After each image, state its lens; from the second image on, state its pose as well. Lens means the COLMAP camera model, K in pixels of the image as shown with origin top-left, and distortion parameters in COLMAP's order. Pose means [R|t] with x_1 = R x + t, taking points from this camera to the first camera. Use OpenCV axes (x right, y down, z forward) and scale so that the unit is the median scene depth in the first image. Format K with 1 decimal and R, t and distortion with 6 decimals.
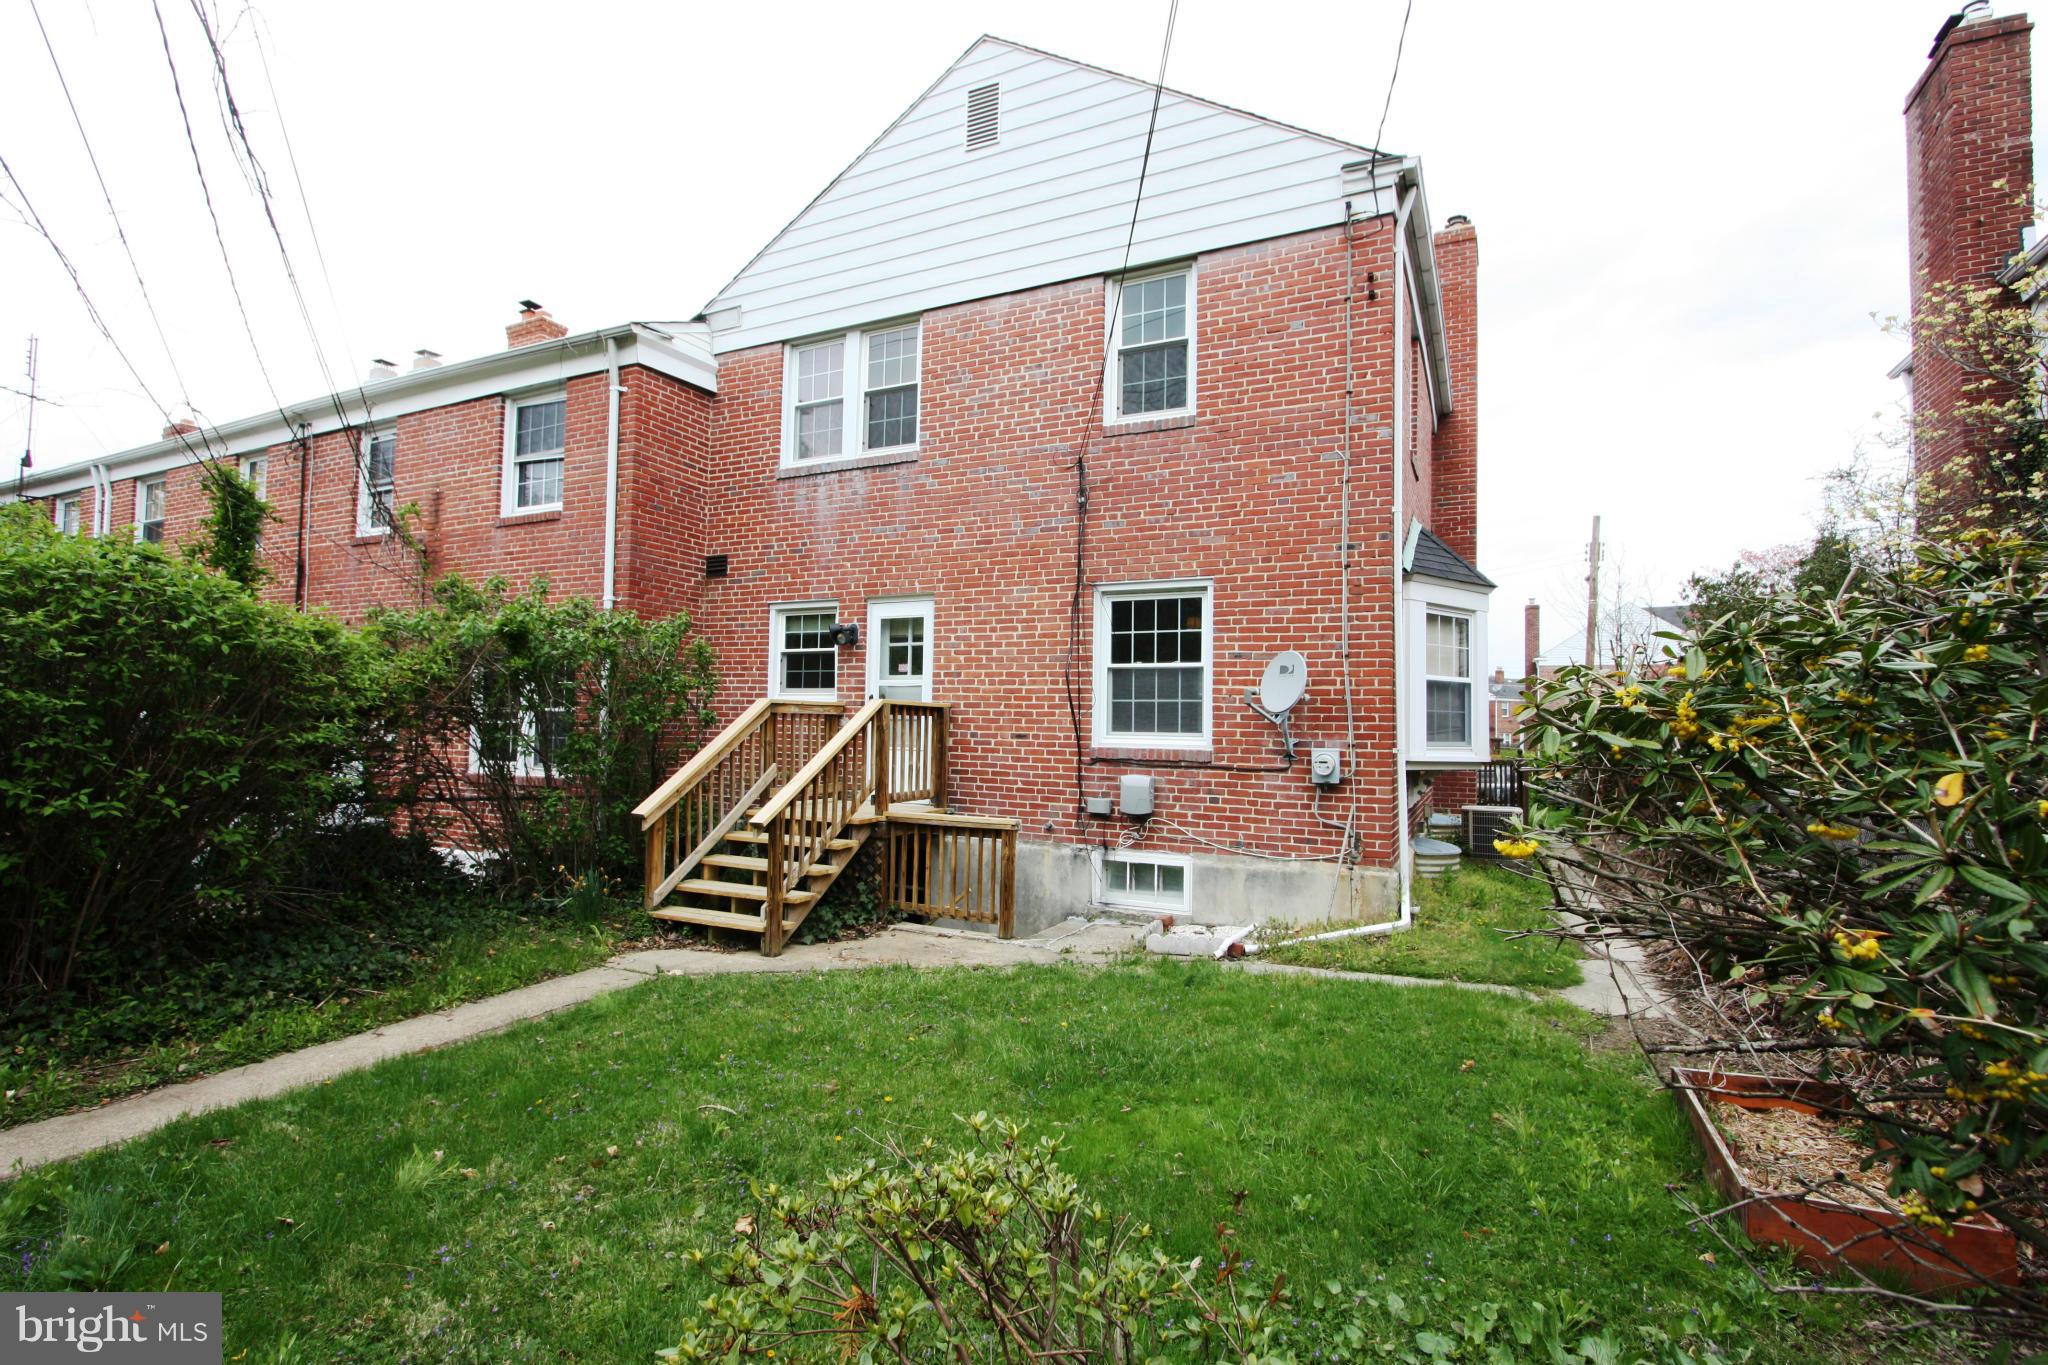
lens RADIAL K [[946.9, 0, 1026.0], [0, 946.9, 690.1], [0, 0, 1]] dist [-0.011225, -0.000080]
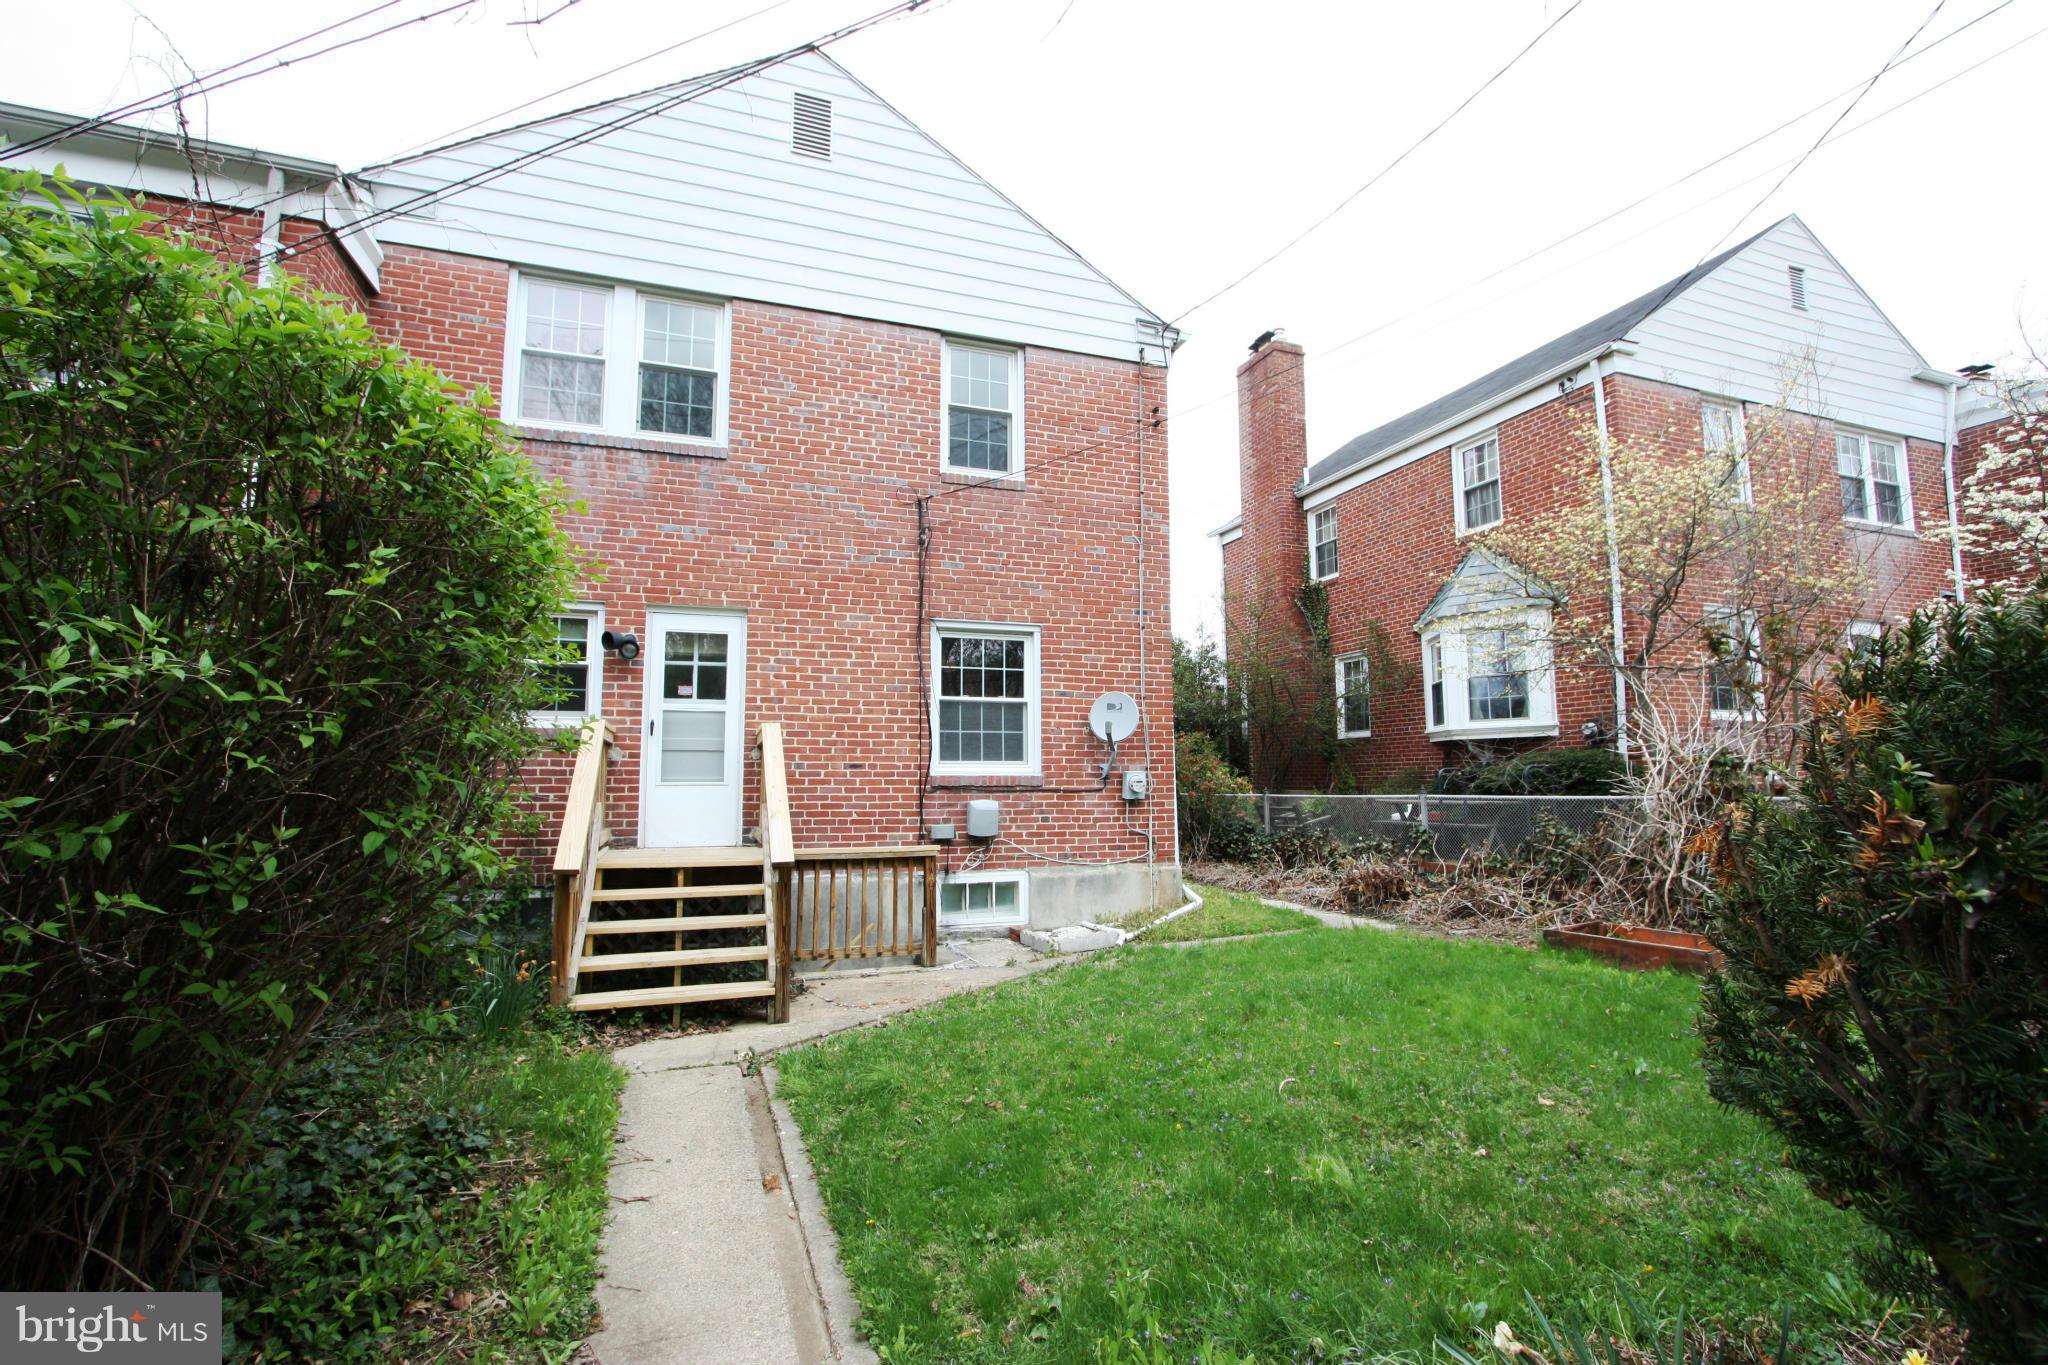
lens RADIAL K [[946.9, 0, 1026.0], [0, 946.9, 690.1], [0, 0, 1]] dist [-0.011225, -0.000080]
pose [[0.693854, 0.050563, 0.718339, -0.599184], [-0.010915, 0.998156, -0.059716, 0.027319], [-0.720033, 0.033593, 0.693126, 0.203504]]
